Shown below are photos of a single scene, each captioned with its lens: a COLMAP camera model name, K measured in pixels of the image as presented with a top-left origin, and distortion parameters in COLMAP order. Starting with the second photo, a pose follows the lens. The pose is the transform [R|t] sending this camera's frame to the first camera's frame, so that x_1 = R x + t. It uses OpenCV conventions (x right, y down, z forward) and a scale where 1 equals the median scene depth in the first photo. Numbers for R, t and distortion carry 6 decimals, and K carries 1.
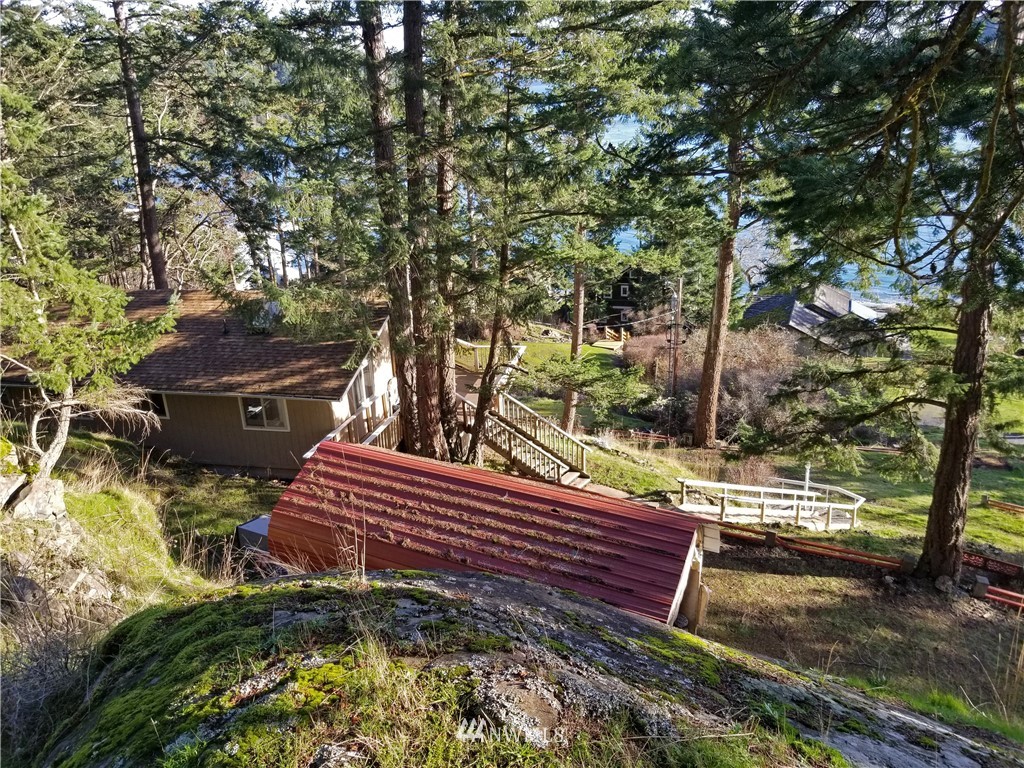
lens RADIAL K [[796.8, 0, 492.7], [0, 796.8, 362.9], [0, 0, 1]] dist [0.060443, -0.095740]
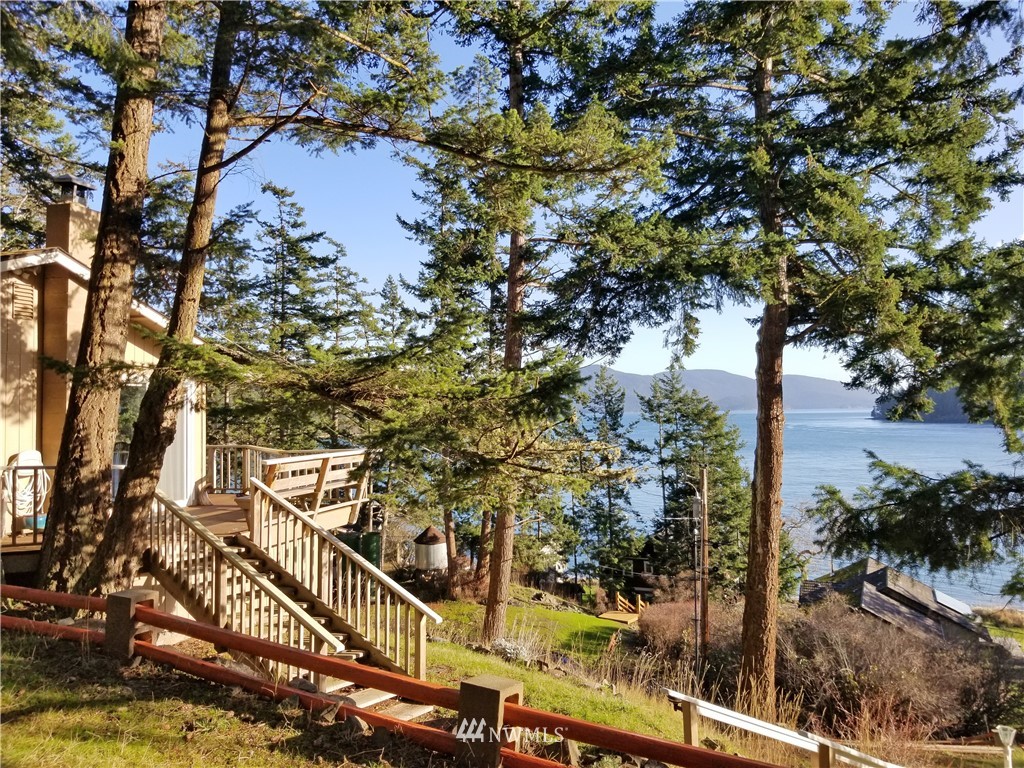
lens RADIAL K [[796.8, 0, 495.2], [0, 796.8, 362.4], [0, 0, 1]] dist [0.060443, -0.095740]
pose [[0.998152, 0.036568, -0.048527, 0.142480], [-0.052309, 0.923481, -0.380061, 0.122530], [0.030915, 0.381897, 0.923688, 0.543177]]
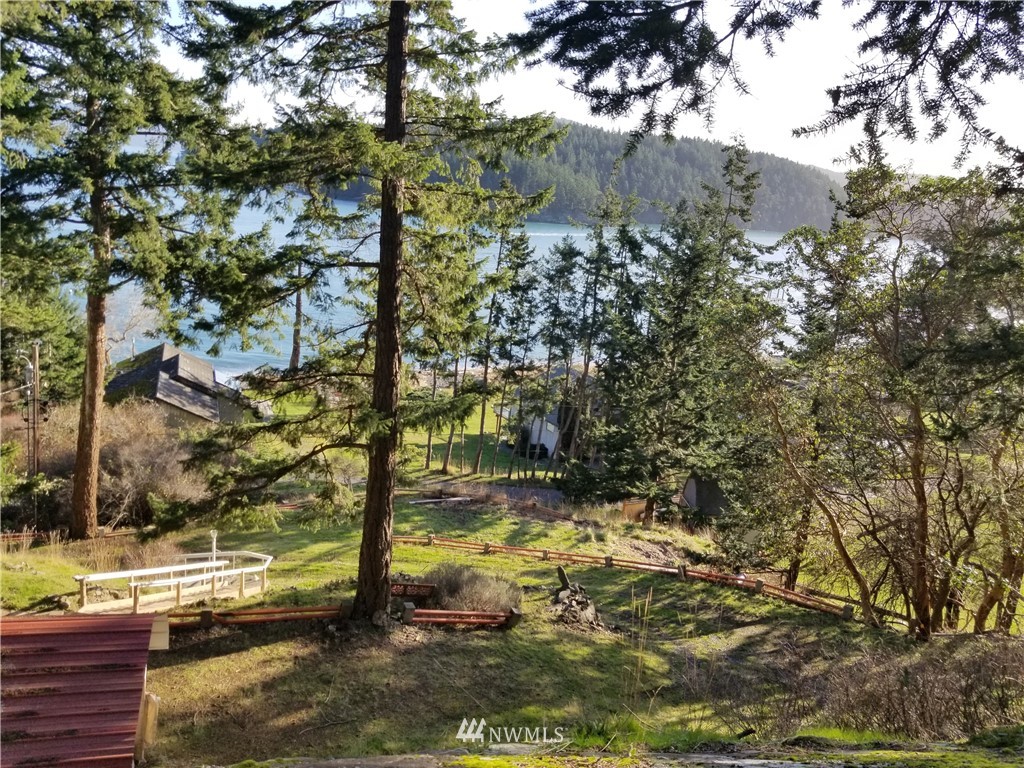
lens RADIAL K [[796.8, 0, 496.9], [0, 796.8, 382.6], [0, 0, 1]] dist [0.060443, -0.095740]
pose [[0.716338, -0.045150, 0.696291, -0.020251], [0.093798, 0.995078, -0.031975, 0.011284], [-0.691420, 0.088216, 0.717047, 0.074893]]
